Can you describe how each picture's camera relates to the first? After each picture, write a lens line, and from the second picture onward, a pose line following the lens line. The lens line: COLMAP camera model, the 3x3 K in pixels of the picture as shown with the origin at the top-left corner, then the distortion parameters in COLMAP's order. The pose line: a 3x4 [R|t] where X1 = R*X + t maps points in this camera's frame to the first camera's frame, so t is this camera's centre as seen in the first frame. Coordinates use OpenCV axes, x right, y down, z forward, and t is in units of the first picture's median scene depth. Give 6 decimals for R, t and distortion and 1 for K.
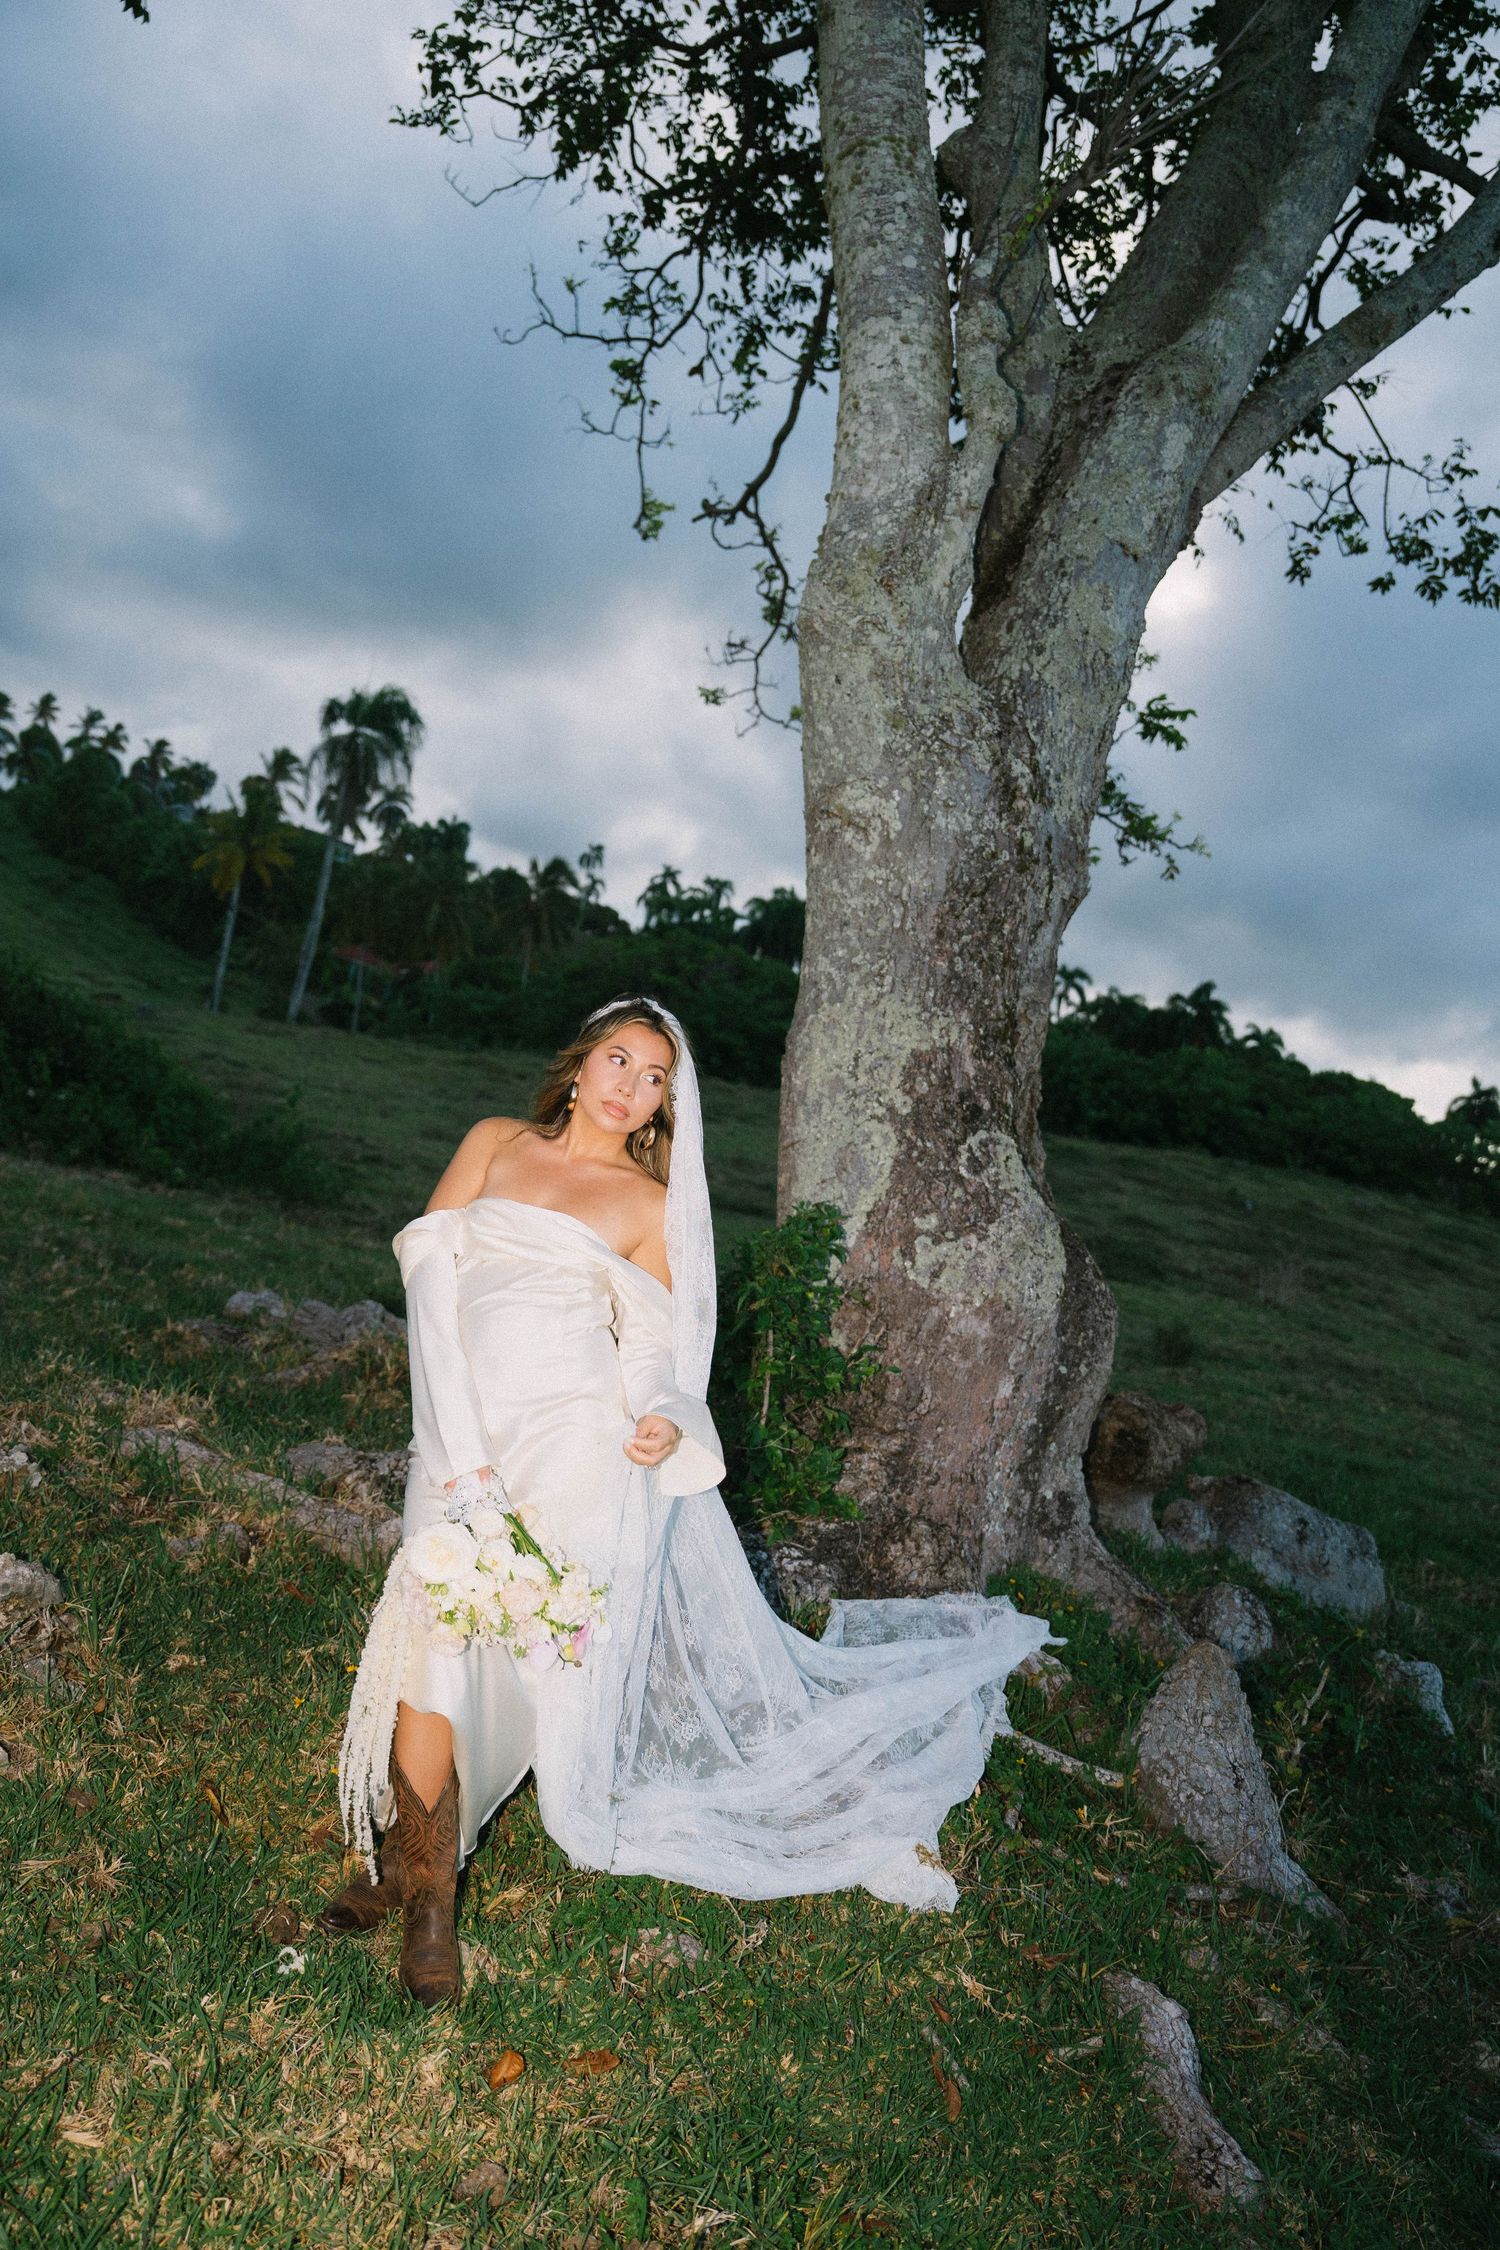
lens RADIAL K [[1930.2, 0, 748.4], [0, 1930.2, 1137.4], [0, 0, 1]] dist [-0.064009, 0.121041]
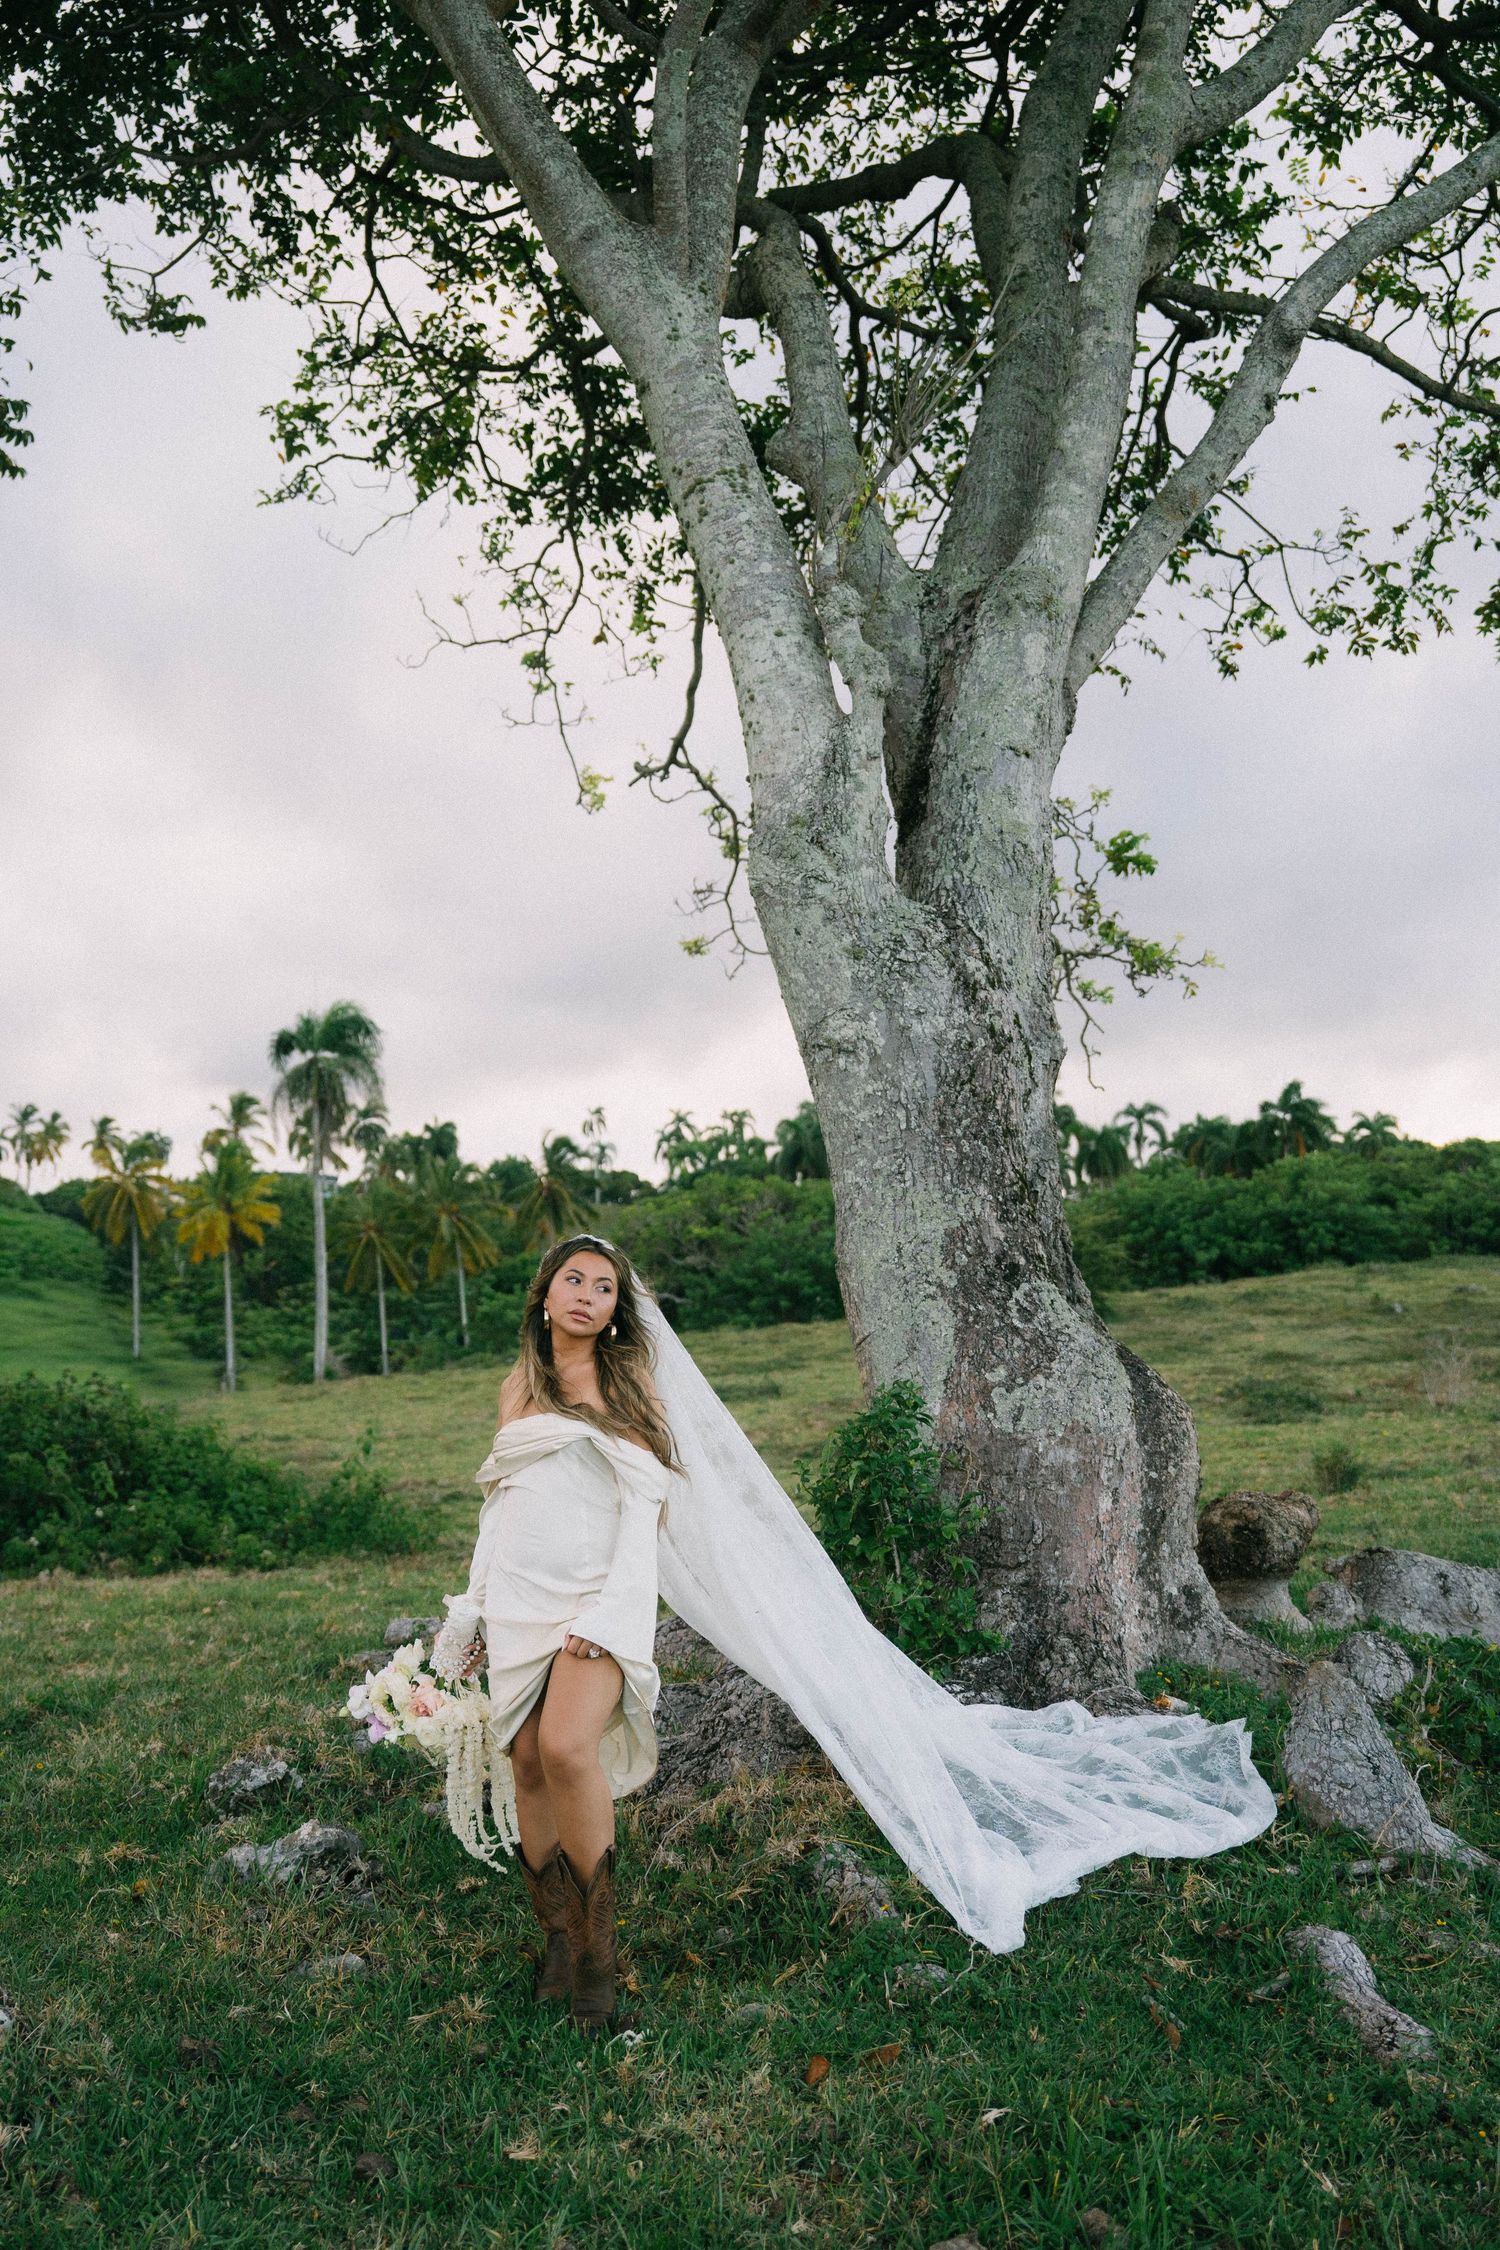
lens RADIAL K [[2169.5, 0, 754.5], [0, 2169.5, 1130.9], [0, 0, 1]] dist [-0.012980, 0.129616]
pose [[0.966924, -0.254886, -0.009568, 0.004294], [0.251897, 0.960137, -0.121177, 0.023887], [0.040073, 0.114759, 0.992585, -0.259154]]
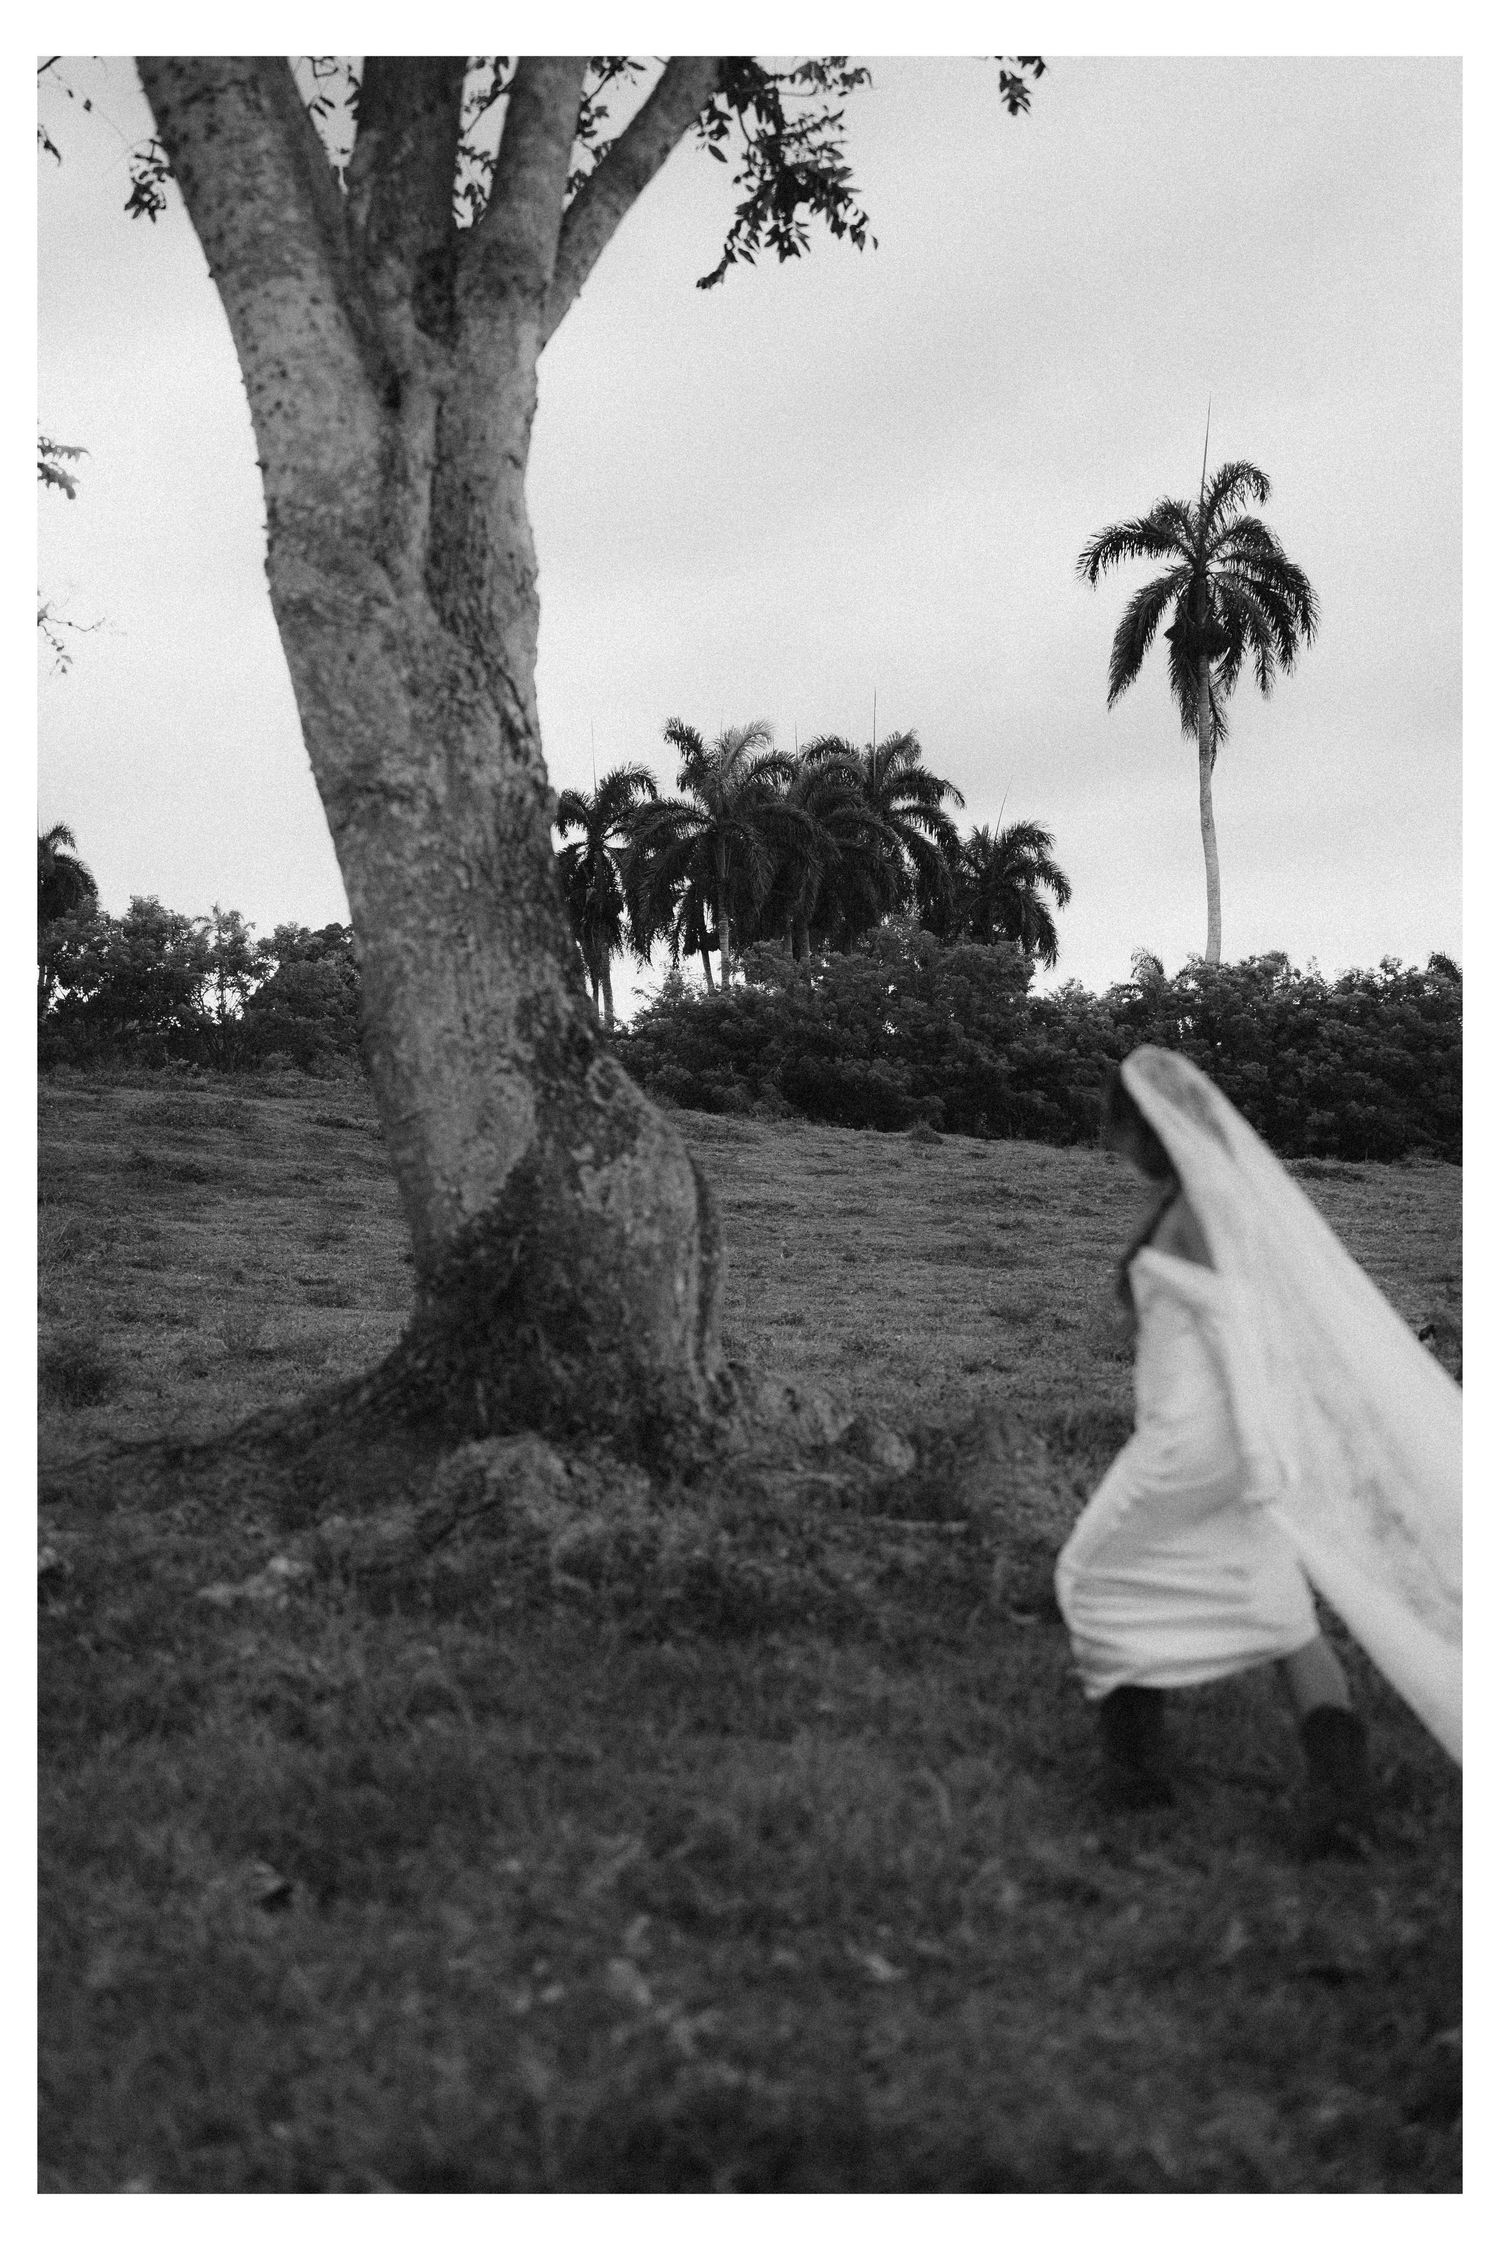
lens RADIAL K [[4040.3, 0, 750.0], [0, 4040.3, 1125.0], [0, 0, 1]] dist [0.298644, 0.159257]
pose [[0.831059, -0.238624, 0.502394, -0.906999], [0.225536, 0.970273, 0.087774, -0.139935], [-0.508405, 0.040362, 0.860172, -0.929391]]
